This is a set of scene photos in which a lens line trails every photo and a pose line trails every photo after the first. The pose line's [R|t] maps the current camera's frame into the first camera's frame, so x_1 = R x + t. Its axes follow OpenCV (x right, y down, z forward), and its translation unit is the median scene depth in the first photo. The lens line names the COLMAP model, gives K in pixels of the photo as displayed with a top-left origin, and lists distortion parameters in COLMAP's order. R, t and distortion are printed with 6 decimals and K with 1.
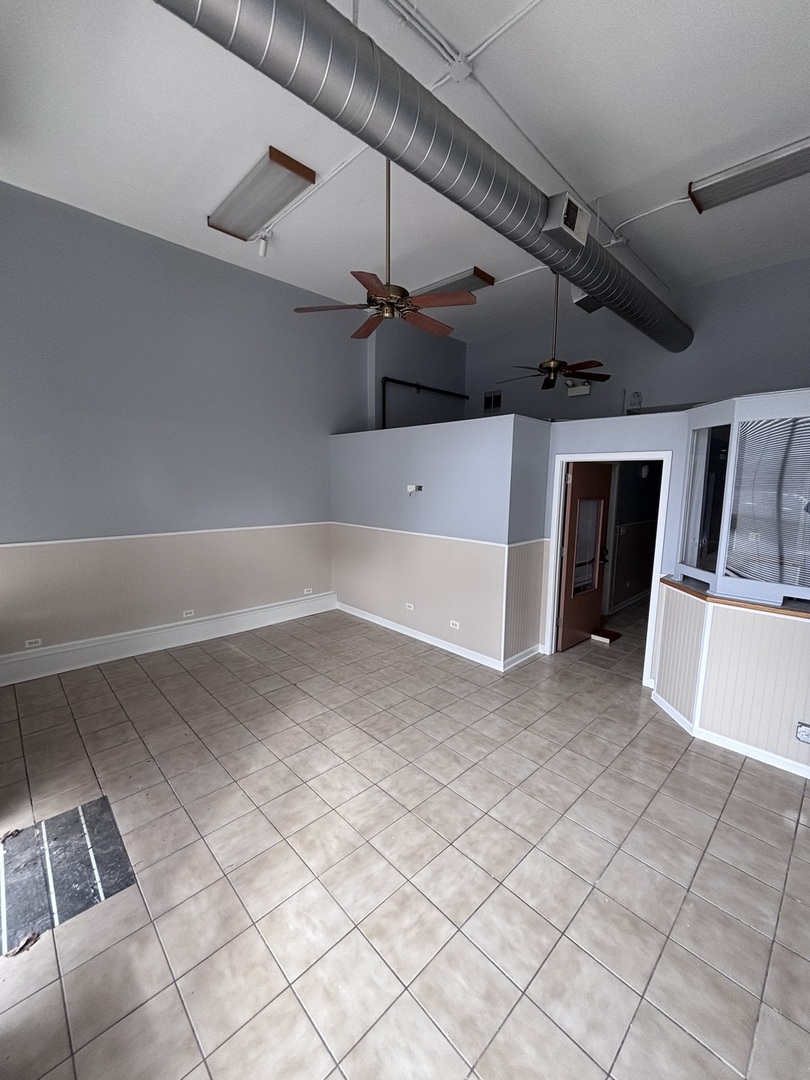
lens RADIAL K [[436.5, 0, 411.4], [0, 436.5, 543.0], [0, 0, 1]] dist [0.007470, 0.001063]
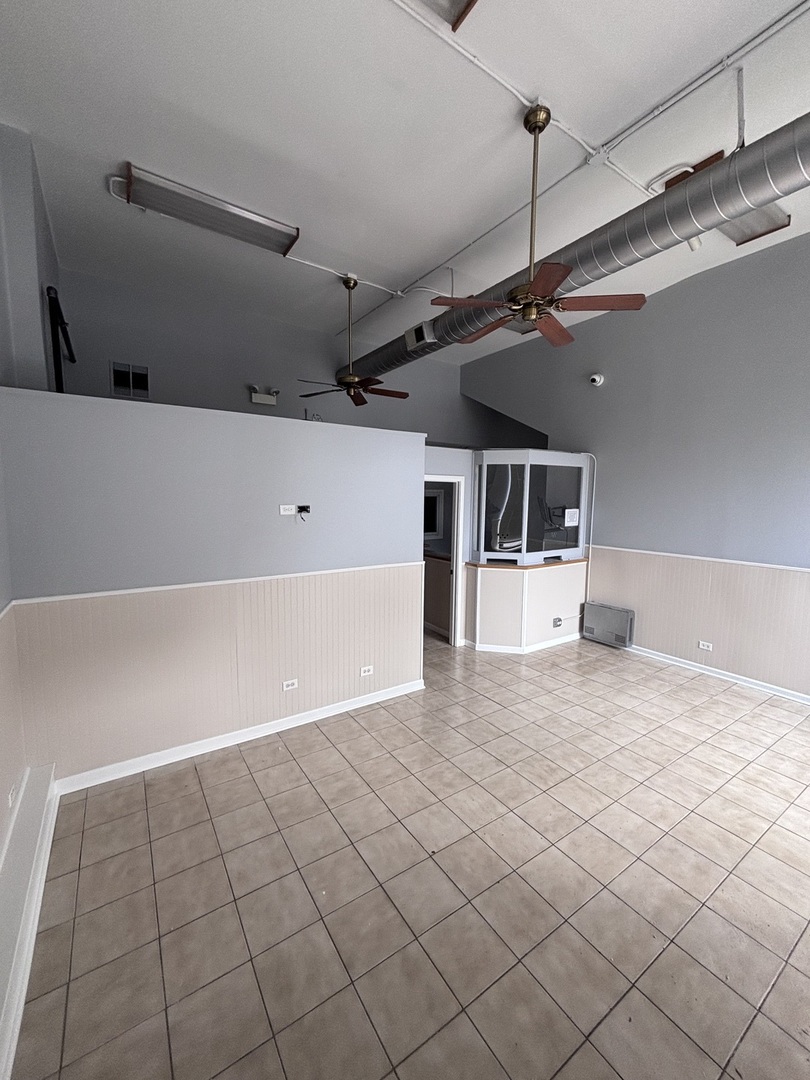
lens RADIAL K [[436.5, 0, 410.1], [0, 436.5, 538.8], [0, 0, 1]] dist [0.007470, 0.001063]
pose [[0.175392, -0.104681, 0.978918, -1.001130], [0.134738, 0.987527, 0.081460, -0.174792], [-0.975235, 0.117609, 0.187308, 1.095783]]
